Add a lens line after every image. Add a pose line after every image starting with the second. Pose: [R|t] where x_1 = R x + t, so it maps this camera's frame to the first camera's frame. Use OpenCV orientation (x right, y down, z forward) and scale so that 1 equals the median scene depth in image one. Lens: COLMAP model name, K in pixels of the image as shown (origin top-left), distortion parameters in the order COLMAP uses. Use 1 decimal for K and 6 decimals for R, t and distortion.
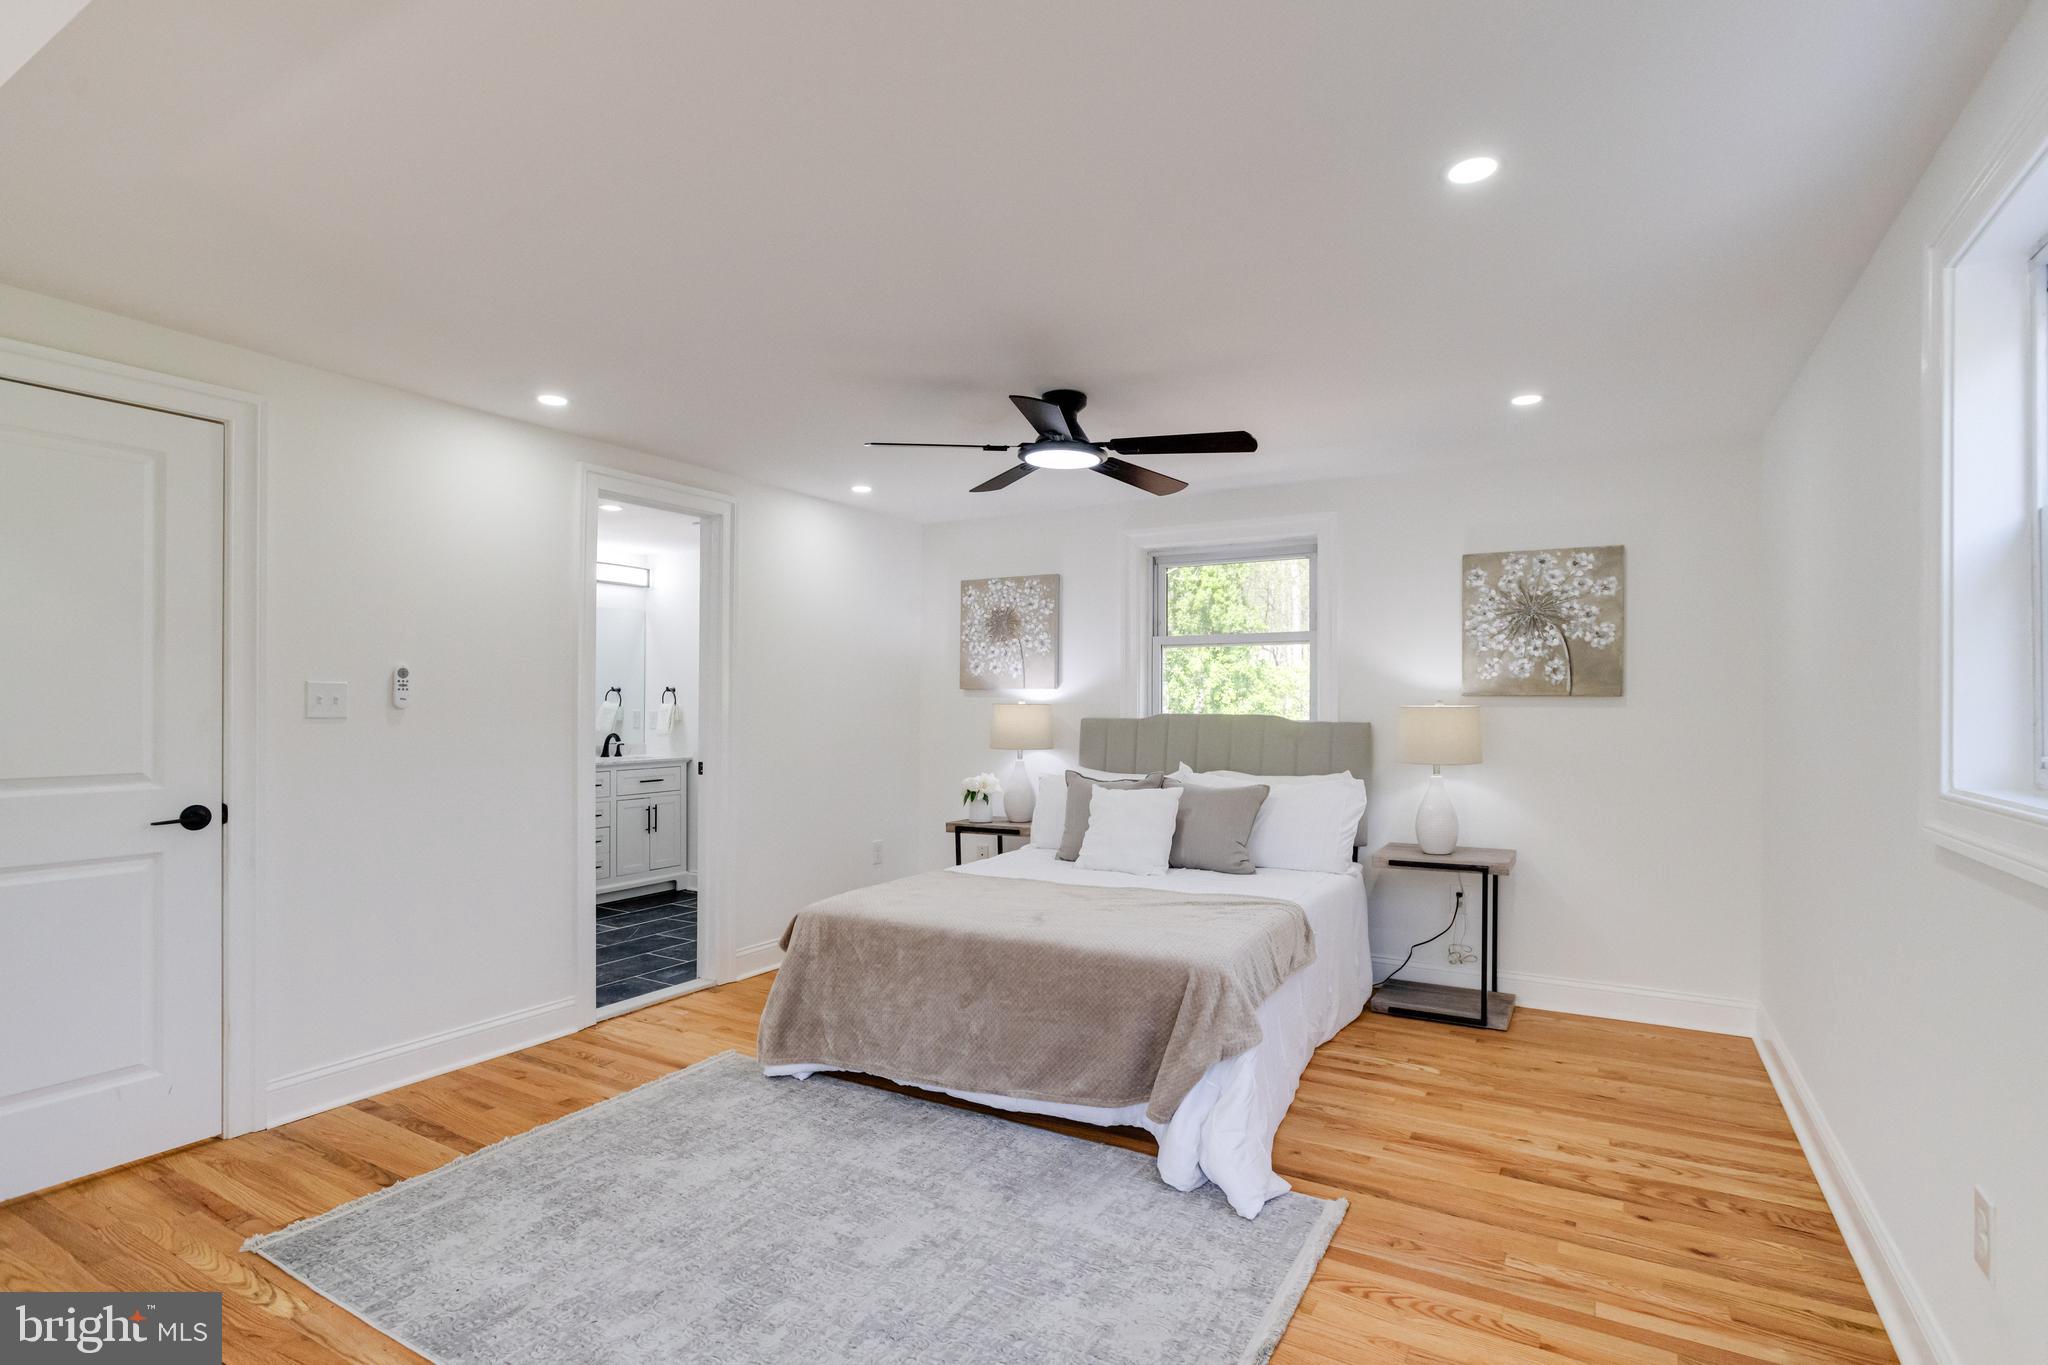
lens RADIAL K [[1015.5, 0, 1034.6], [0, 1015.5, 680.2], [0, 0, 1]] dist [-0.050167, 0.025486]
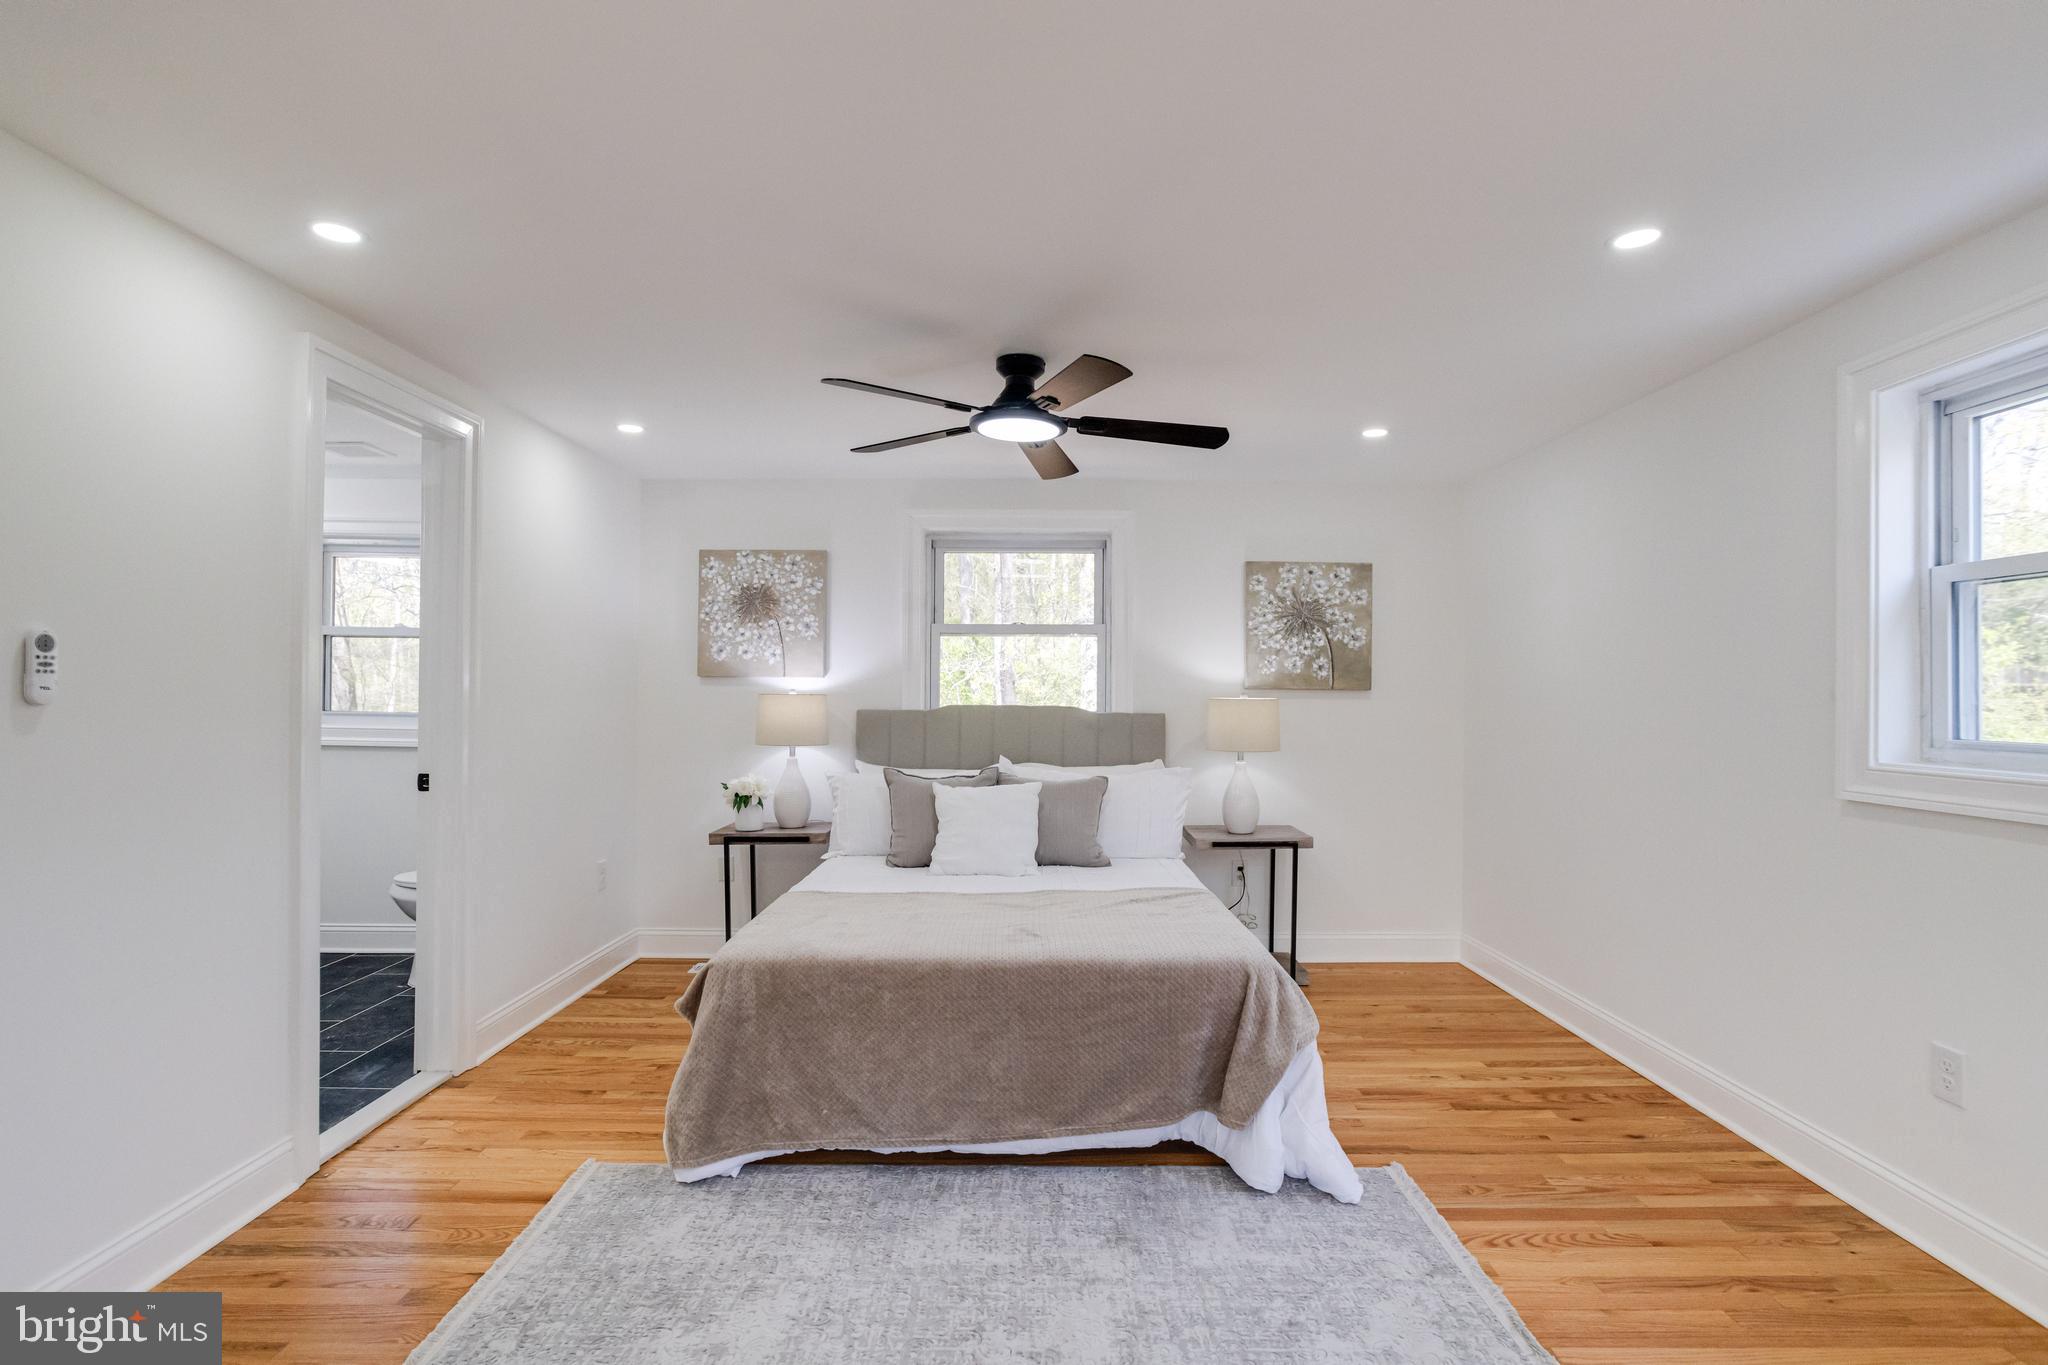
lens RADIAL K [[999.7, 0, 1041.0], [0, 999.7, 670.1], [0, 0, 1]] dist [-0.048270, 0.026799]
pose [[0.859236, 0.014431, 0.511376, -0.342579], [-0.016034, 0.999871, -0.001275, 0.000061], [-0.511329, -0.007104, 0.859356, 0.178286]]
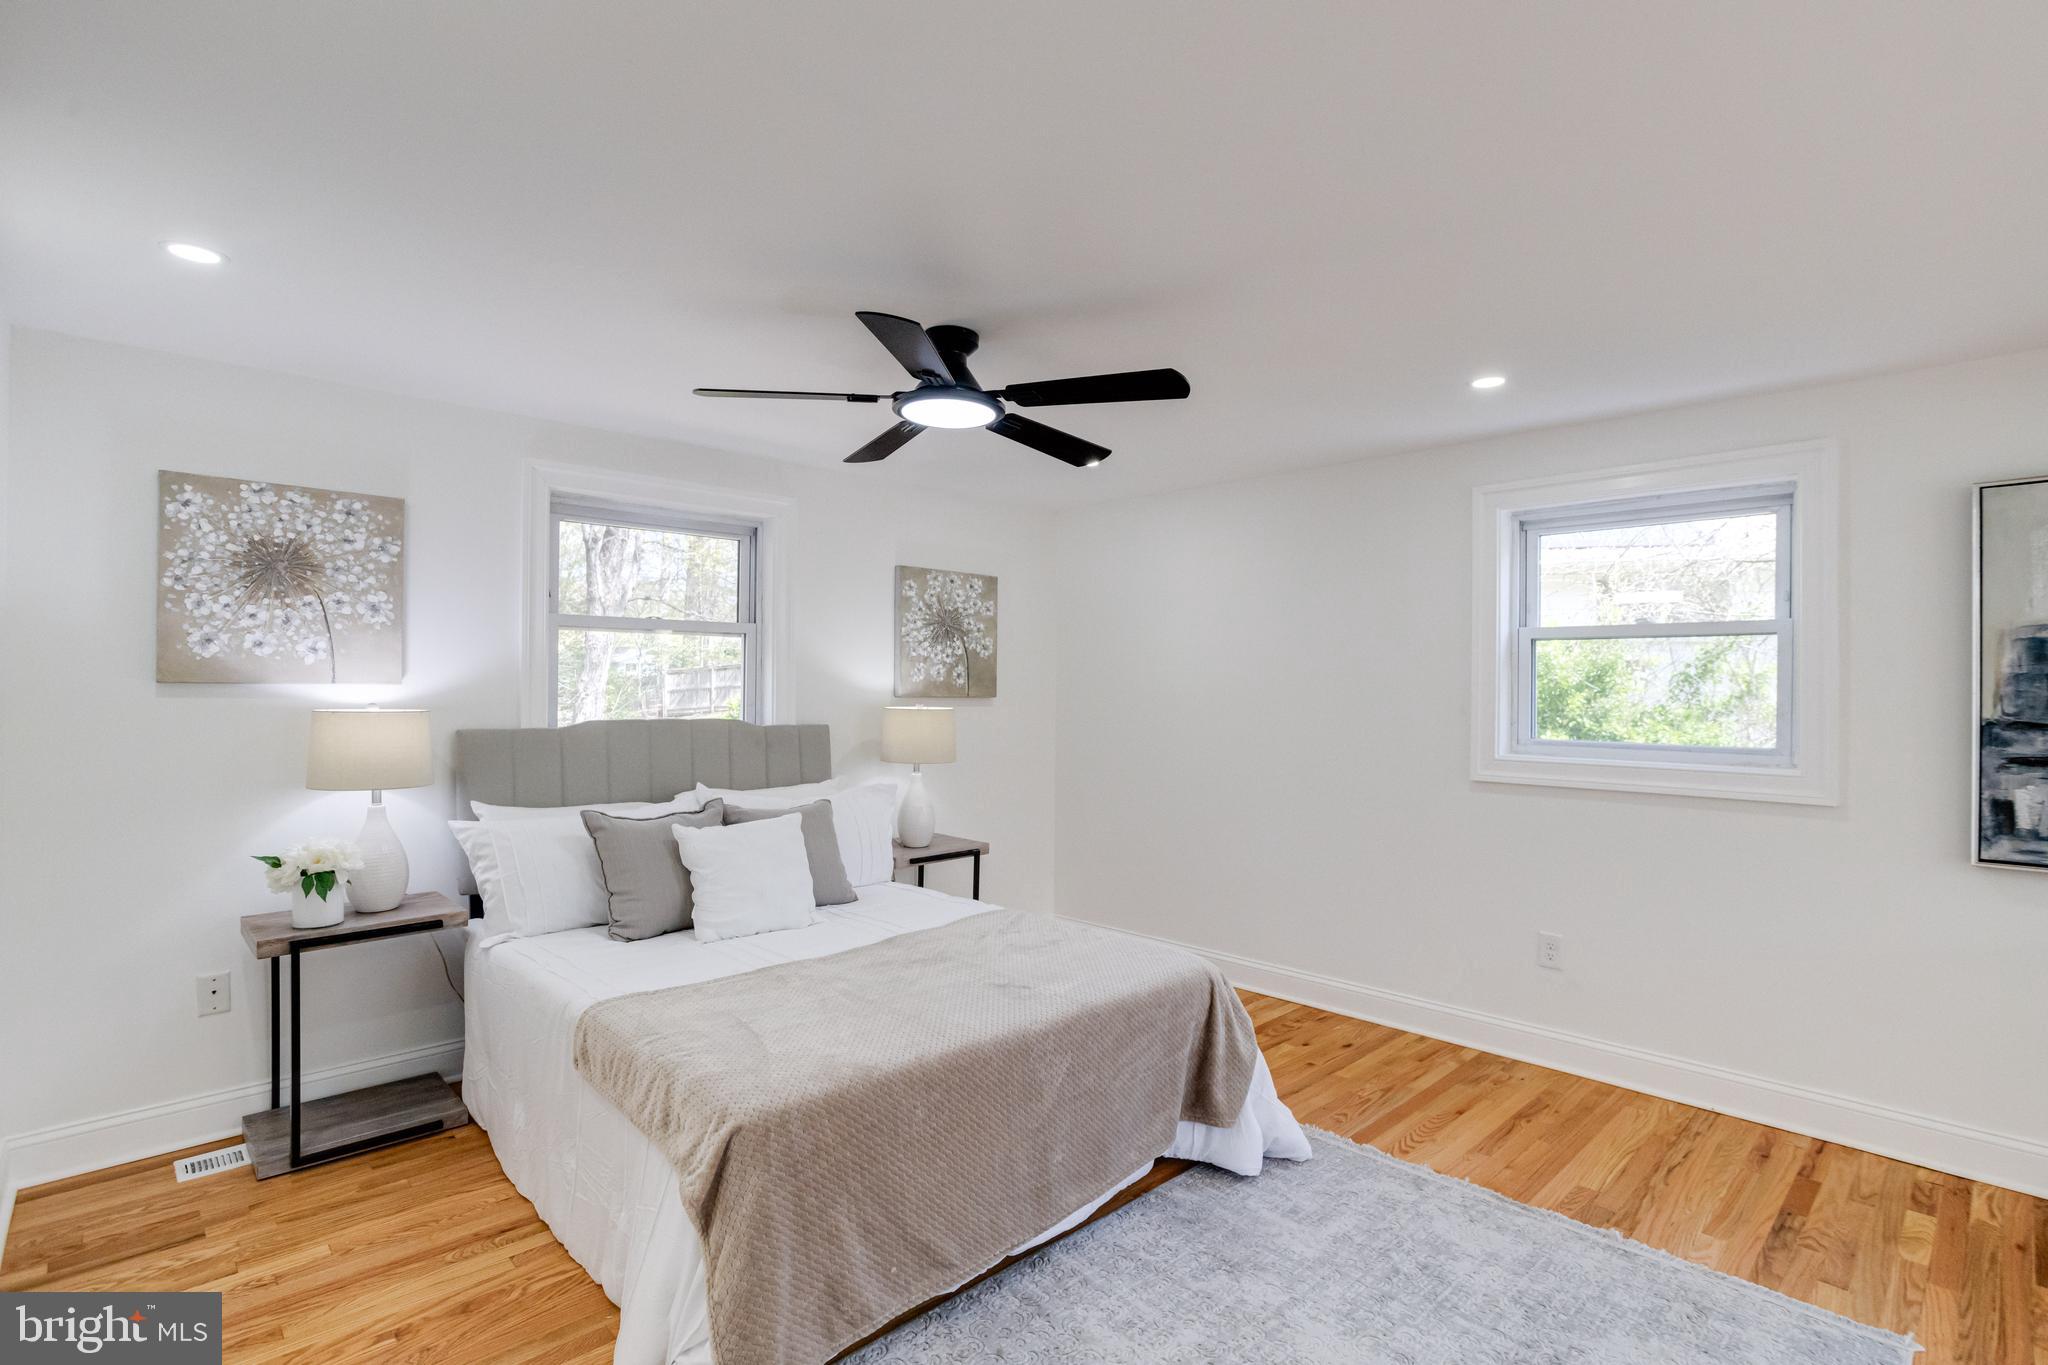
lens RADIAL K [[999.7, 0, 1041.0], [0, 999.7, 670.1], [0, 0, 1]] dist [-0.048270, 0.026799]
pose [[0.258400, 0.014062, 0.965936, -0.587378], [-0.032358, 0.999459, -0.005894, -0.011974], [-0.965496, -0.029733, 0.258715, 0.600268]]
